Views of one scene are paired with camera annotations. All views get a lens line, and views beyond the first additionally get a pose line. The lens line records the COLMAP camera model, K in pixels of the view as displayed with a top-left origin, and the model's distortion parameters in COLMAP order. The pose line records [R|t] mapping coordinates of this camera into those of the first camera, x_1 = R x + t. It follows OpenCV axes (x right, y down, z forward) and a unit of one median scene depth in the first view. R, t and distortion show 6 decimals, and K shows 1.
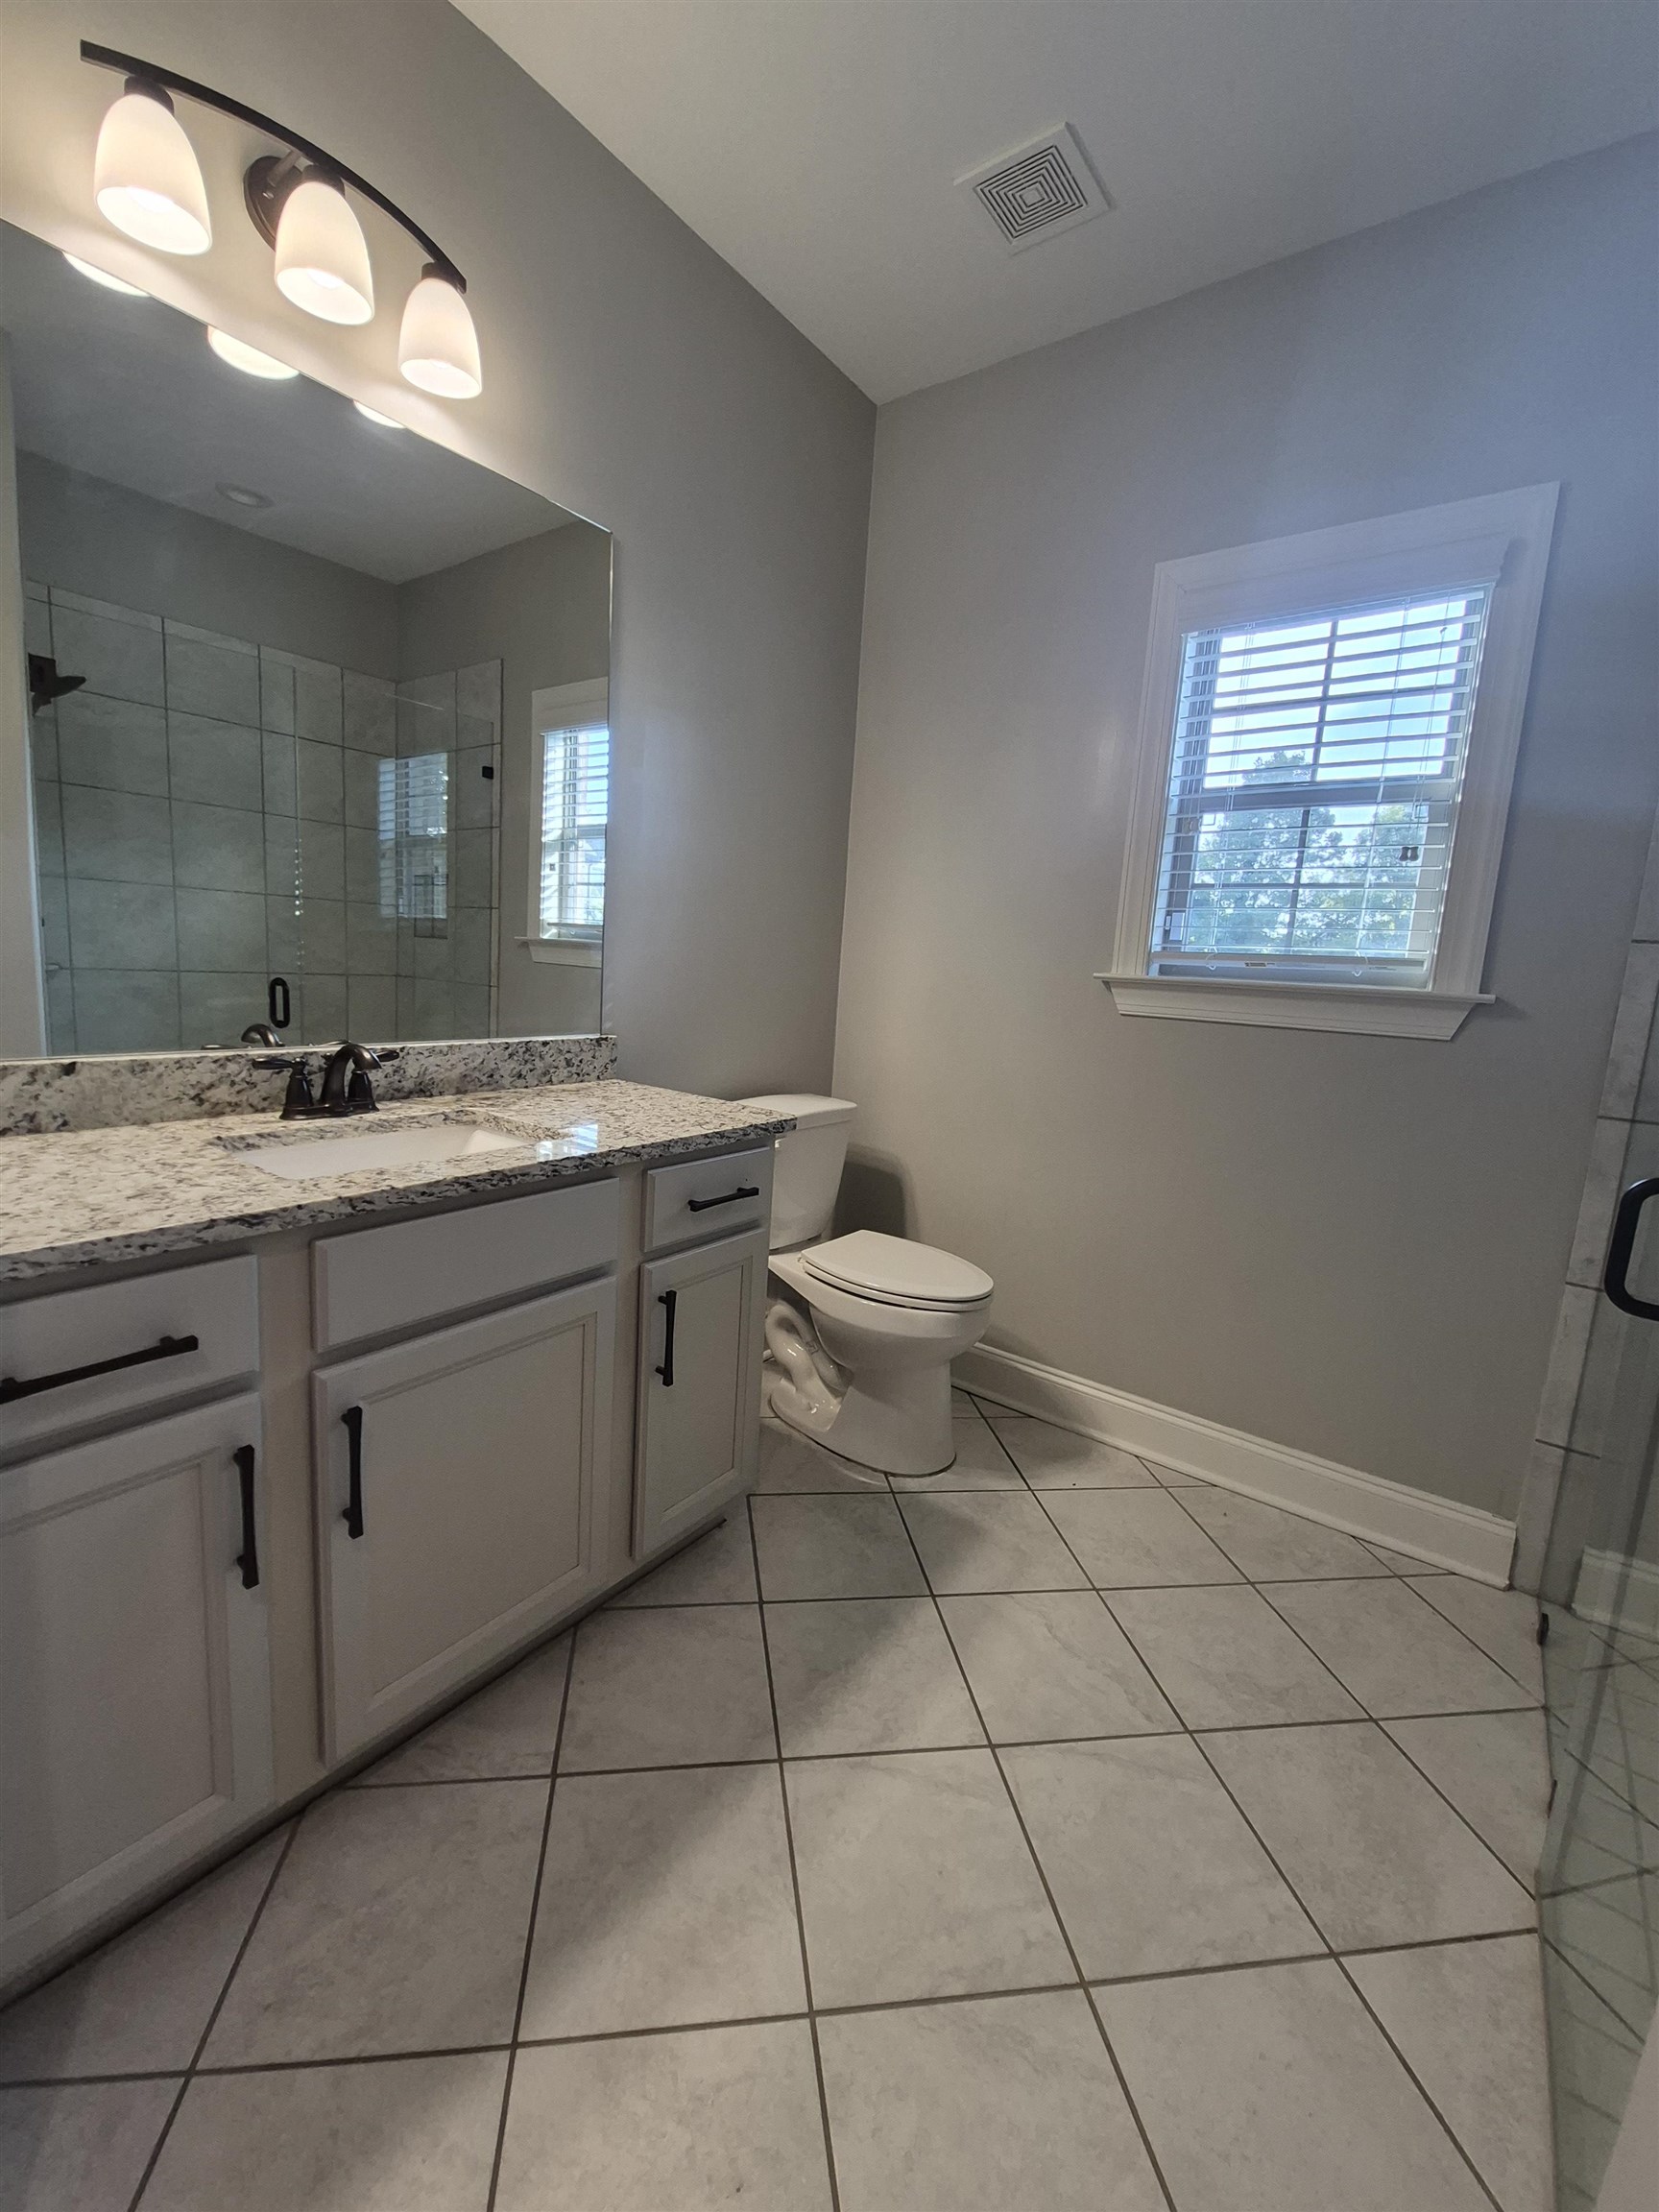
lens RADIAL K [[883.4, 0, 812.1], [0, 883.4, 1091.5], [0, 0, 1]] dist [0.006001, -0.004811]
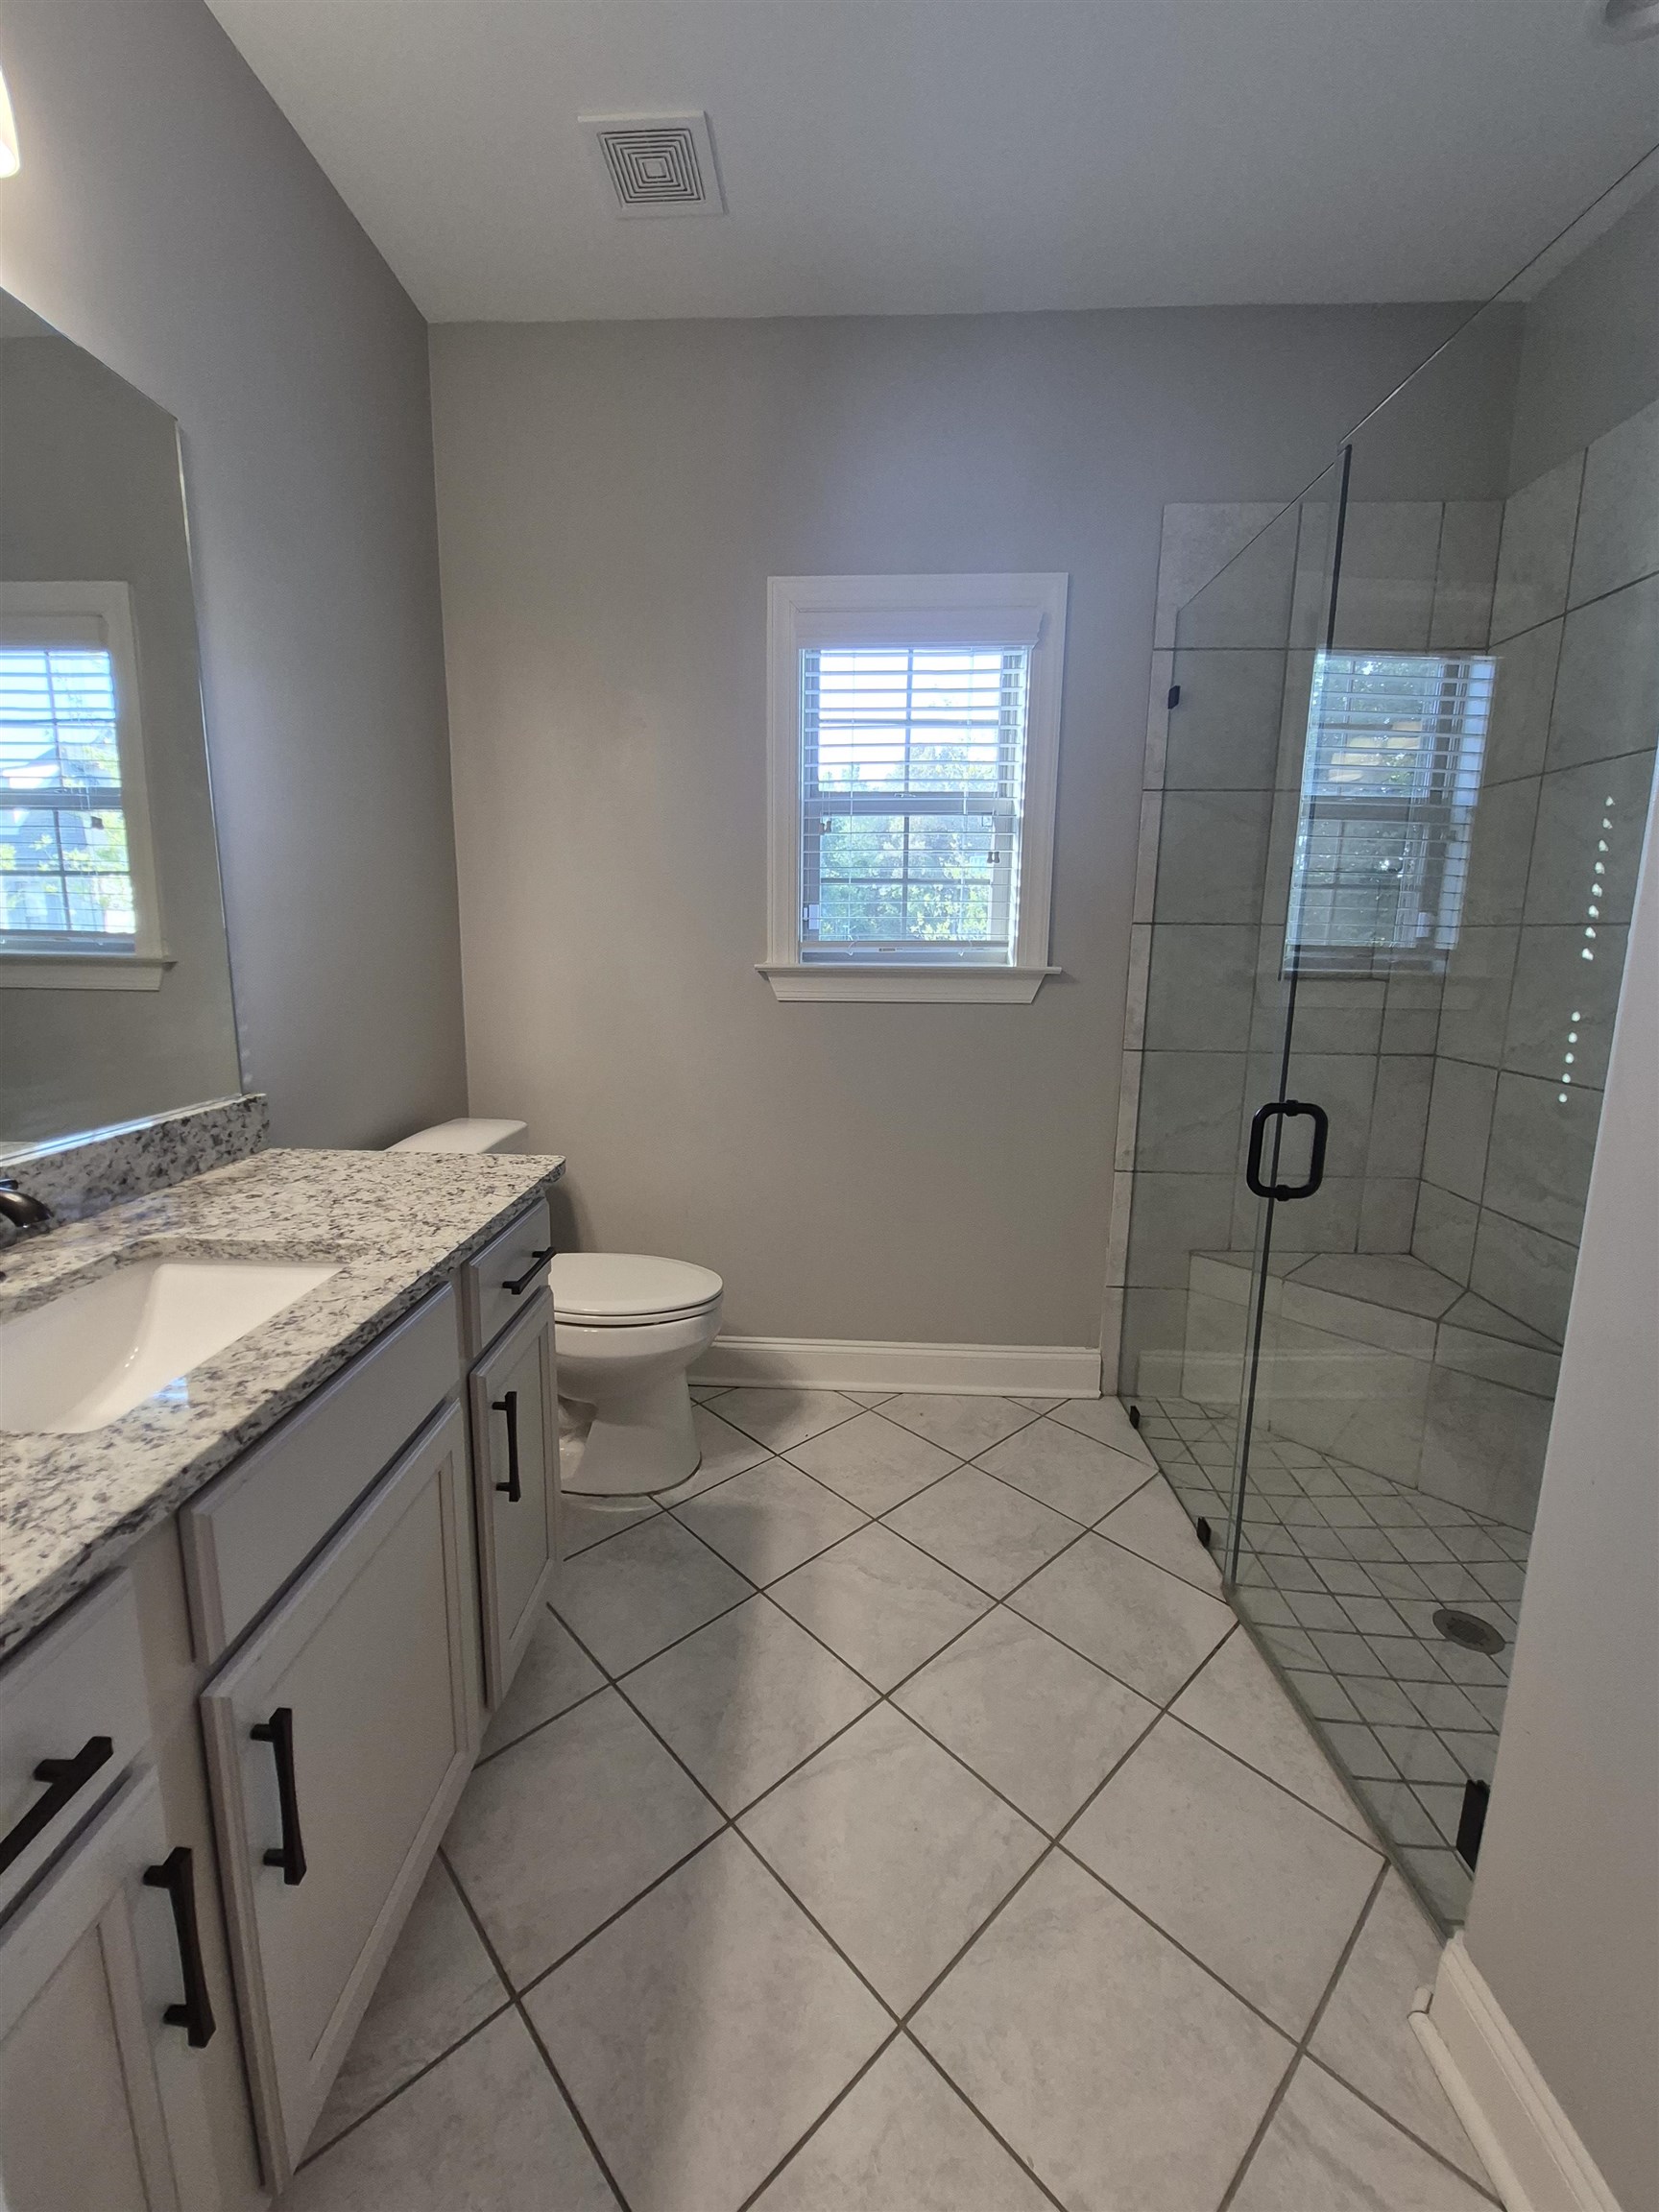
lens RADIAL K [[883.4, 0, 774.6], [0, 883.4, 1086.1], [0, 0, 1]] dist [0.006001, -0.004811]
pose [[0.830691, -0.145222, 0.537460, -0.299740], [0.121888, 0.989399, 0.078948, -0.085728], [-0.543227, -0.000072, 0.839586, 0.118979]]
